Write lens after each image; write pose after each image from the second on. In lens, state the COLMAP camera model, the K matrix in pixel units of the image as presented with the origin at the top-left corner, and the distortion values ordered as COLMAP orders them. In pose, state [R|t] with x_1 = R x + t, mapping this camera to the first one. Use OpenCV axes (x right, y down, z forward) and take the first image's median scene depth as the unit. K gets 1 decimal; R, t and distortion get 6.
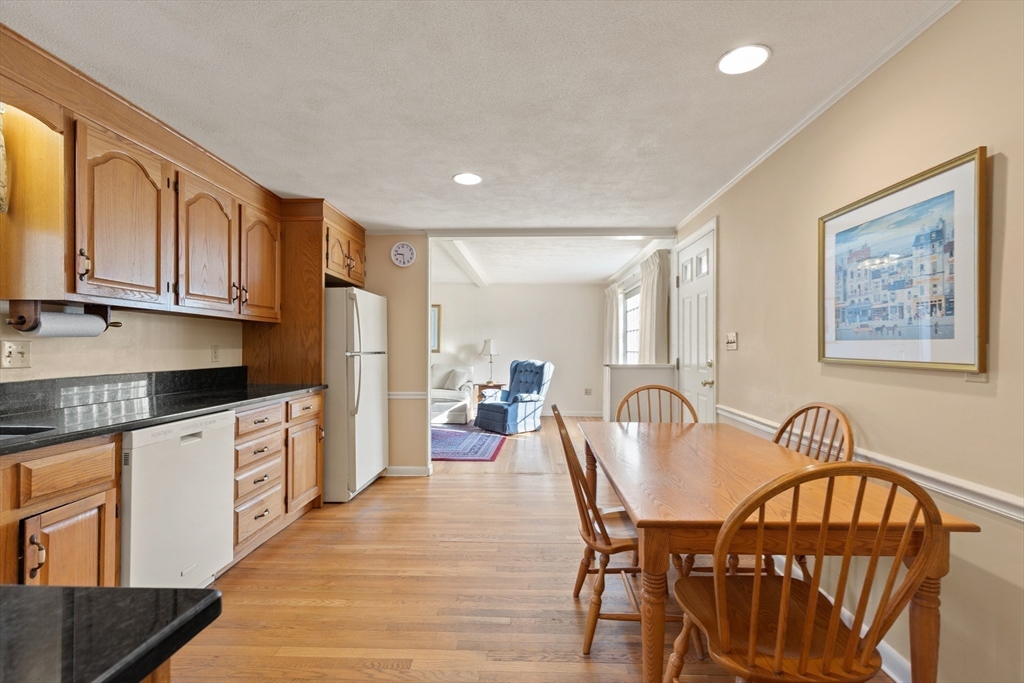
lens RADIAL K [[465.5, 0, 522.7], [0, 465.5, 352.4], [0, 0, 1]] dist [0.012378, -0.002977]
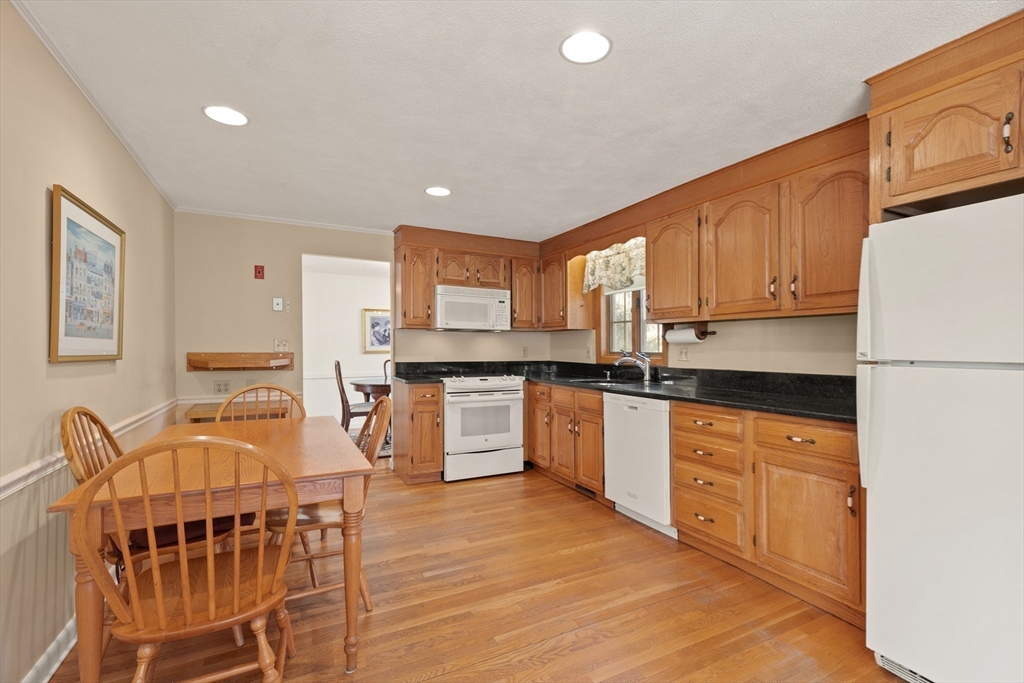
lens RADIAL K [[465.5, 0, 520.8], [0, 465.5, 355.8], [0, 0, 1]] dist [0.012378, -0.002977]
pose [[-0.880263, 0.000633, -0.474486, 0.194962], [-0.012202, 0.999638, 0.023971, -0.012016], [0.474329, 0.026891, -0.879937, 1.307589]]
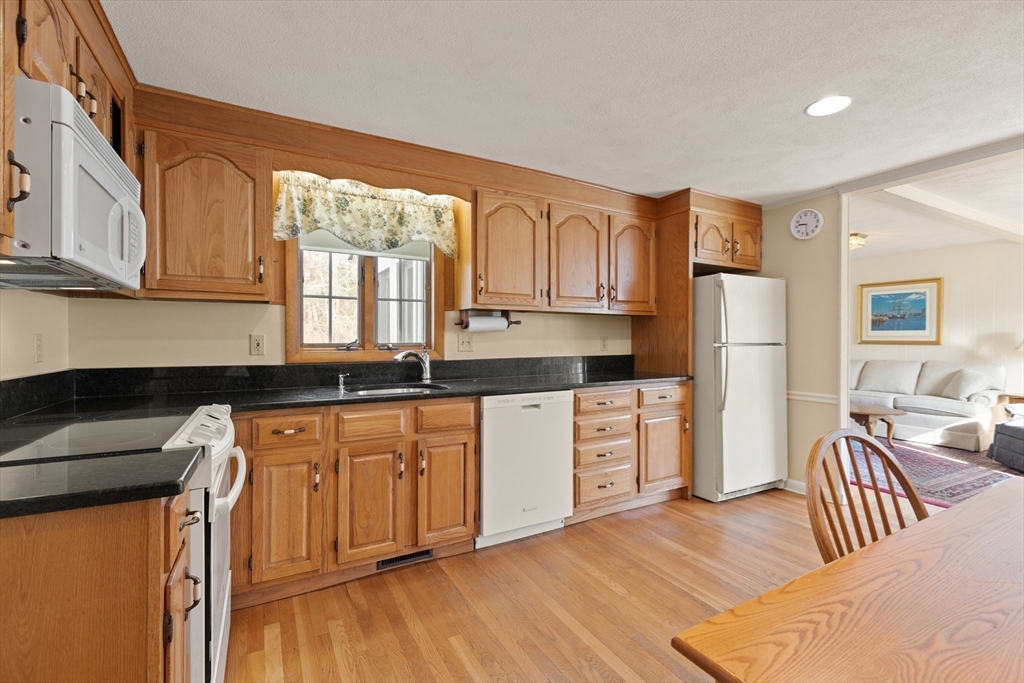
lens RADIAL K [[465.5, 0, 525.1], [0, 465.5, 339.3], [0, 0, 1]] dist [0.012378, -0.002977]
pose [[0.520420, -0.001219, -0.853910, 0.235005], [-0.006728, 0.999962, -0.005528, -0.000336], [0.853884, 0.008622, 0.520392, 0.188423]]
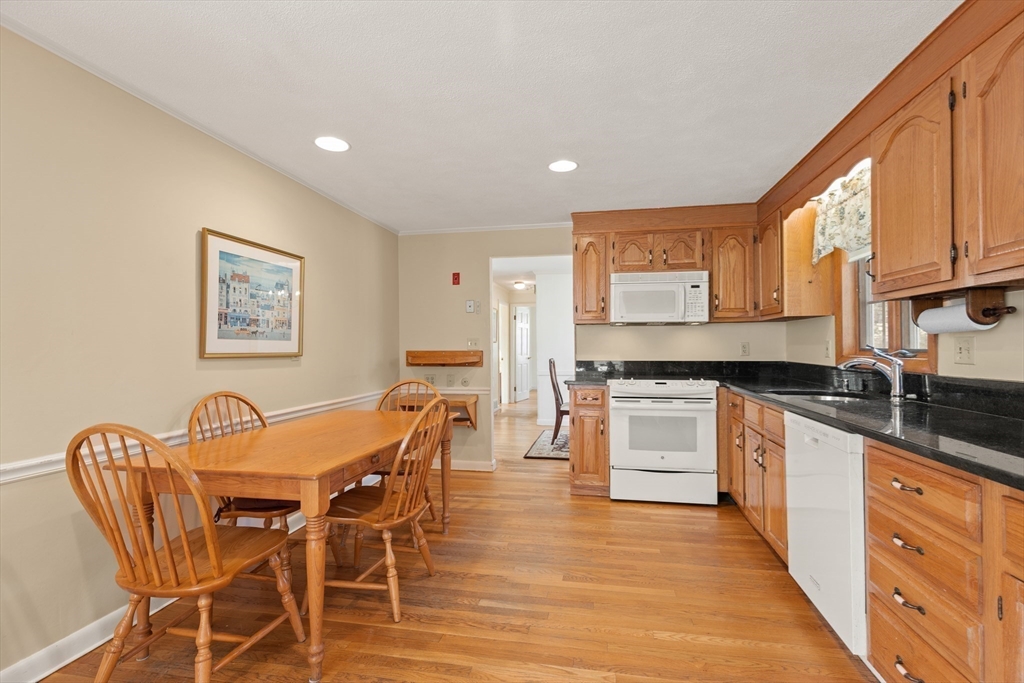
lens RADIAL K [[465.5, 0, 520.1], [0, 465.5, 351.6], [0, 0, 1]] dist [0.012378, -0.002977]
pose [[-0.985668, -0.000793, 0.168695, -0.179123], [0.003051, 0.999742, 0.022522, -0.010261], [-0.168669, 0.022714, -0.985411, 1.220712]]
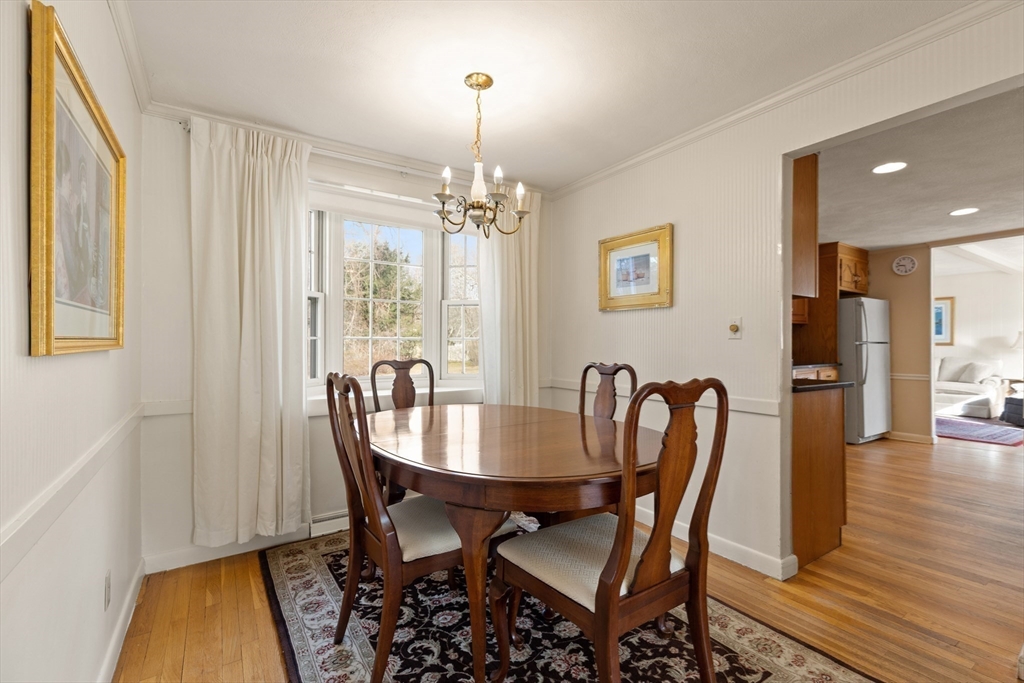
lens RADIAL K [[465.5, 0, 519.1], [0, 465.5, 340.0], [0, 0, 1]] dist [0.012378, -0.002977]
pose [[0.585778, -0.010653, -0.810402, 0.200468], [-0.006497, 0.999820, -0.017839, 0.027925], [0.810446, 0.015715, 0.585603, -0.741840]]
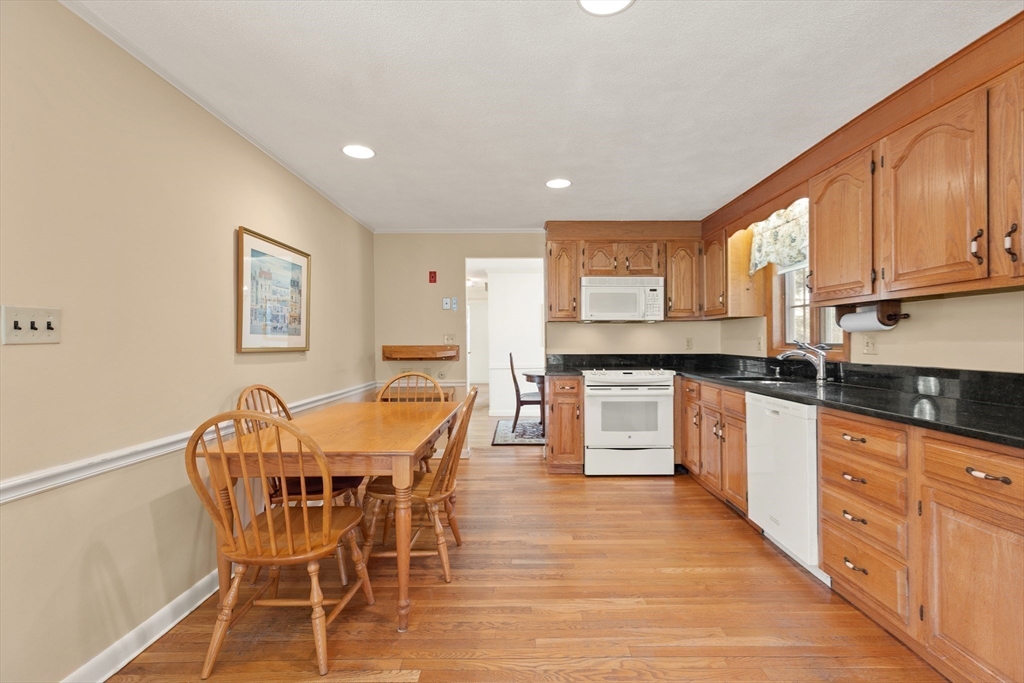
lens RADIAL K [[465.5, 0, 519.5], [0, 465.5, 350.3], [0, 0, 1]] dist [0.012378, -0.002977]
pose [[-0.999876, 0.001005, -0.015704, -0.017060], [0.000520, 0.999523, 0.030881, -0.011874], [0.015727, 0.030869, -0.999400, 1.339626]]
